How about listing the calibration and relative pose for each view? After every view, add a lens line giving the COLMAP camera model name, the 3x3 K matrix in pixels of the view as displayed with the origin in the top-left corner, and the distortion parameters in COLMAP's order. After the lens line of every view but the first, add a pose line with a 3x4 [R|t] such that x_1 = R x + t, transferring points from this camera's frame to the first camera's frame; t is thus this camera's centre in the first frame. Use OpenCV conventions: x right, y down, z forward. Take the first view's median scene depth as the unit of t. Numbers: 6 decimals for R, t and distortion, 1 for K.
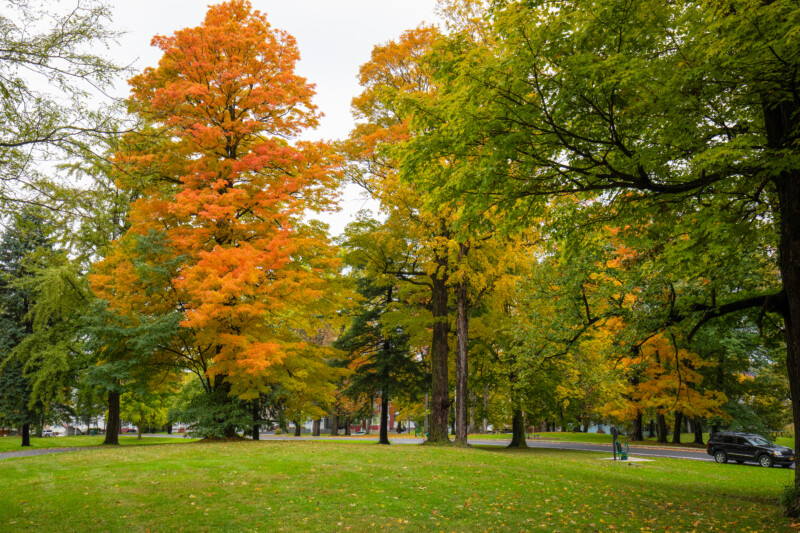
lens RADIAL K [[806.9, 0, 404.4], [0, 806.9, 274.2], [0, 0, 1]] dist [0.081502, 0.000000]
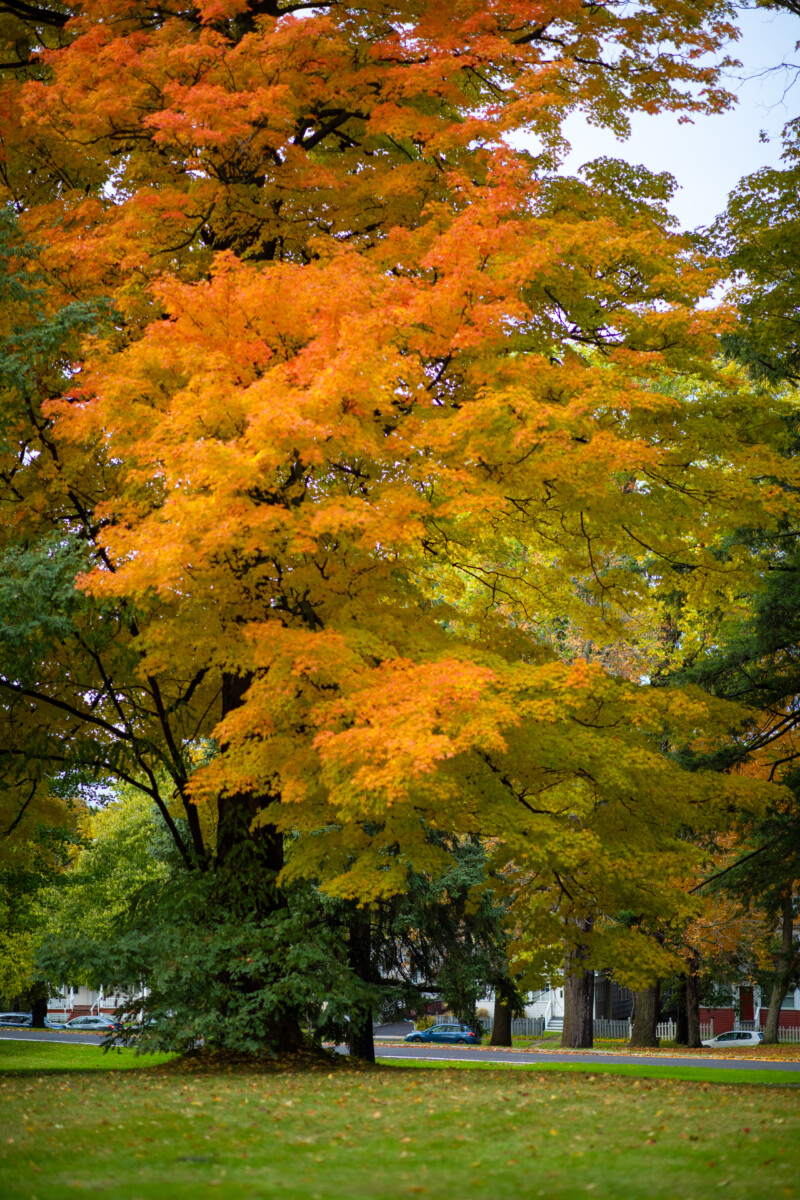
lens RADIAL K [[2856.5, 0, 399.2], [0, 2856.5, 597.4], [0, 0, 1]] dist [0.070074, 0.000000]
pose [[0.988485, -0.006851, -0.151164, -0.050987], [0.013350, 0.999027, 0.042023, 0.029030], [0.150729, -0.043557, 0.987615, 0.165377]]
